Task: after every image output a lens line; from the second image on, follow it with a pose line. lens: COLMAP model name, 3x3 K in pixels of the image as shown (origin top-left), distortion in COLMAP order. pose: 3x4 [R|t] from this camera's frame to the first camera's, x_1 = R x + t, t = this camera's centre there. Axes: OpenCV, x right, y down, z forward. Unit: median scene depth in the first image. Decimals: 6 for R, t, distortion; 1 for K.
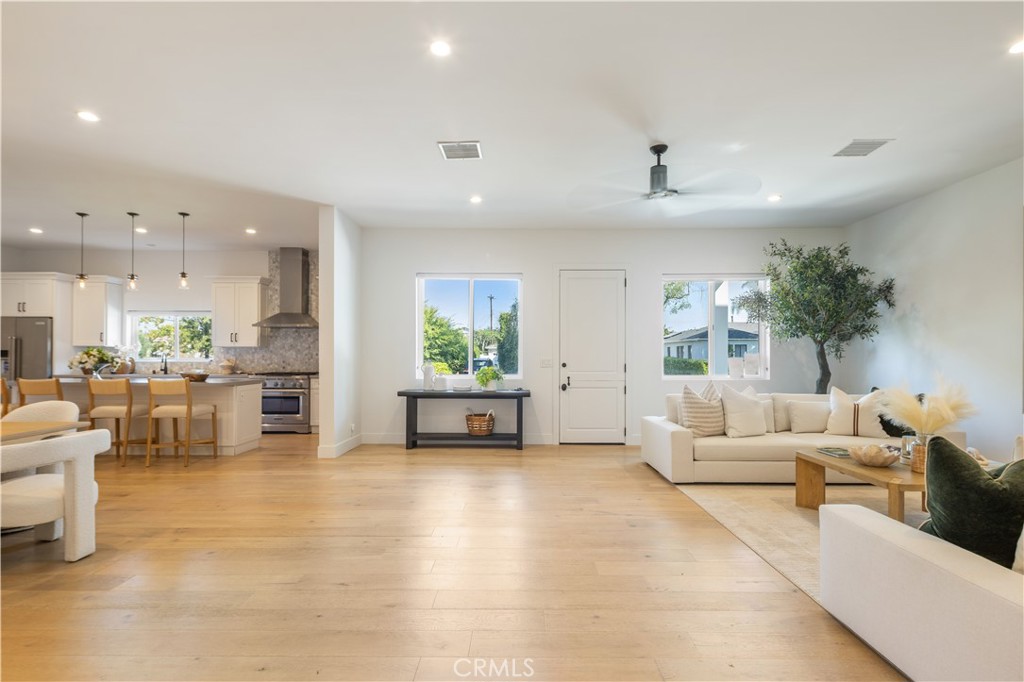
lens RADIAL K [[504.8, 0, 508.1], [0, 504.8, 354.3], [0, 0, 1]] dist [0.017190, -0.000059]
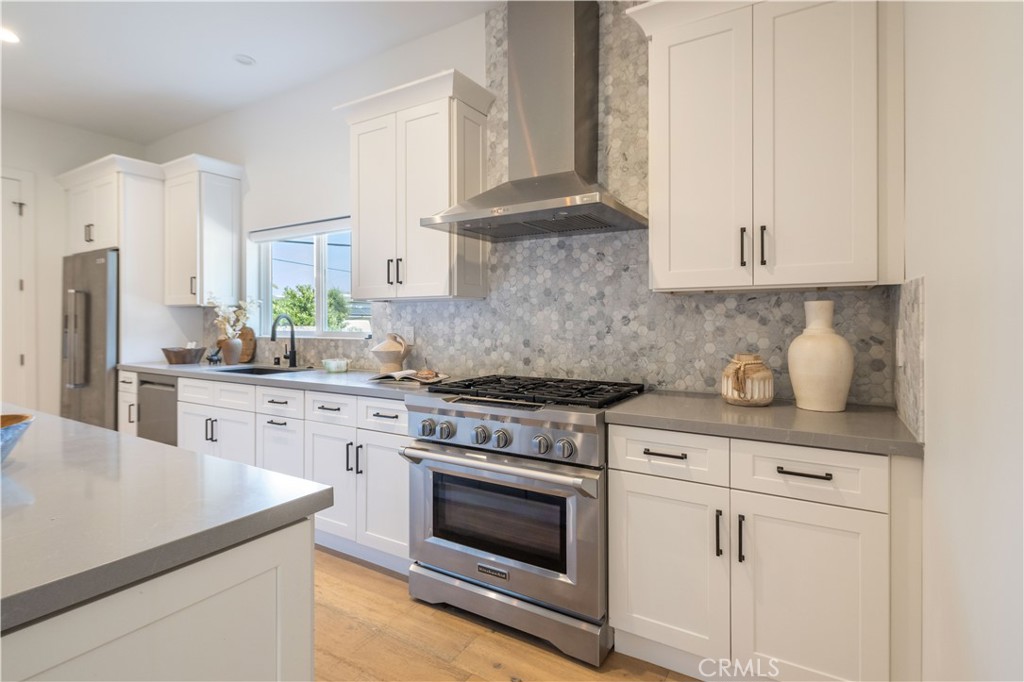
lens RADIAL K [[504.8, 0, 513.0], [0, 504.8, 322.3], [0, 0, 1]] dist [0.017190, -0.000059]
pose [[0.861559, -0.003521, -0.507645, -0.298034], [0.006573, 0.999970, 0.004219, 0.000095], [0.507615, -0.006971, 0.861556, 0.746341]]
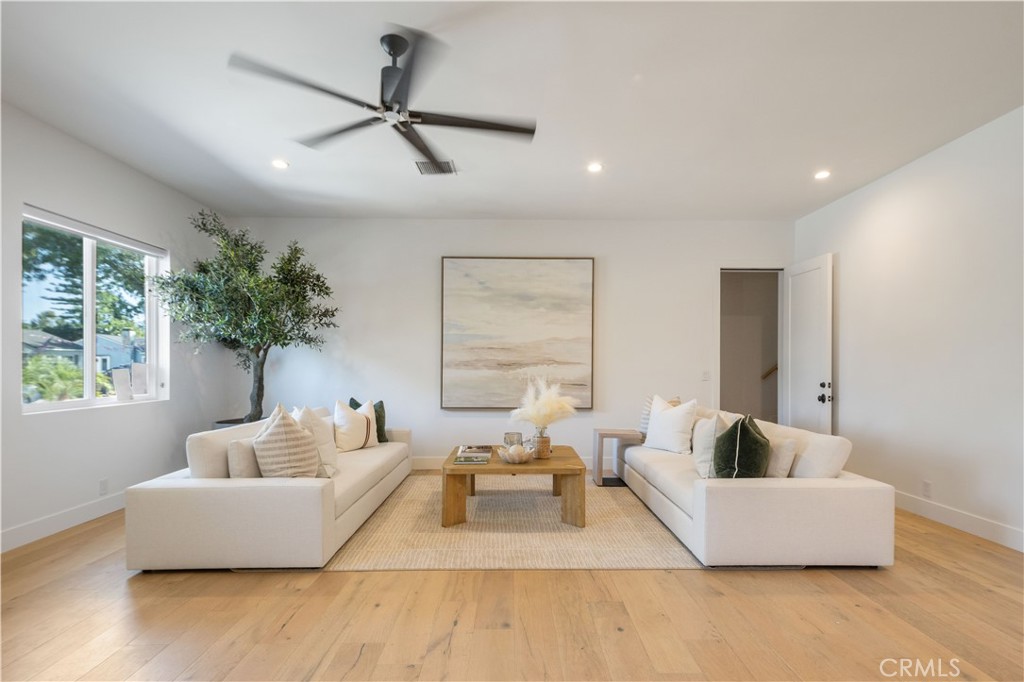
lens RADIAL K [[504.8, 0, 518.0], [0, 504.8, 375.9], [0, 0, 1]] dist [0.017190, -0.000059]
pose [[-0.033065, -0.023252, 0.999183, -0.182012], [-0.003895, 0.999725, 0.023136, -0.001901], [-0.999446, -0.003127, -0.033146, 0.444254]]
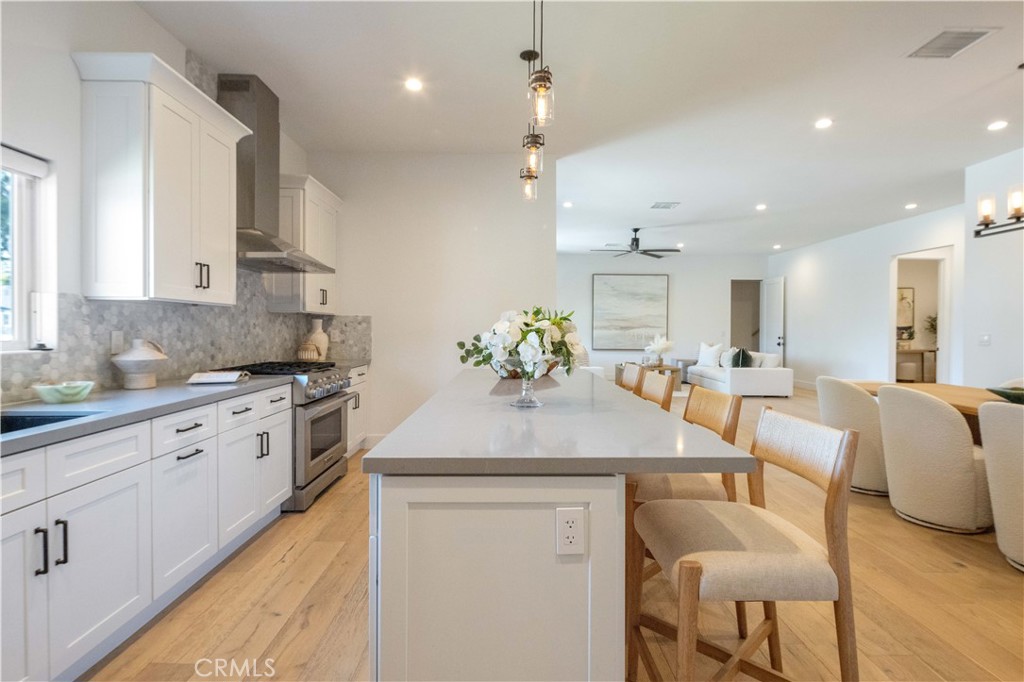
lens RADIAL K [[504.8, 0, 513.4], [0, 504.8, 336.2], [0, 0, 1]] dist [0.017190, -0.000059]
pose [[-0.032111, -0.017527, 0.999331, -0.896075], [-0.007704, 0.999821, 0.017288, 0.000196], [-0.999455, -0.007143, -0.032240, 0.799636]]
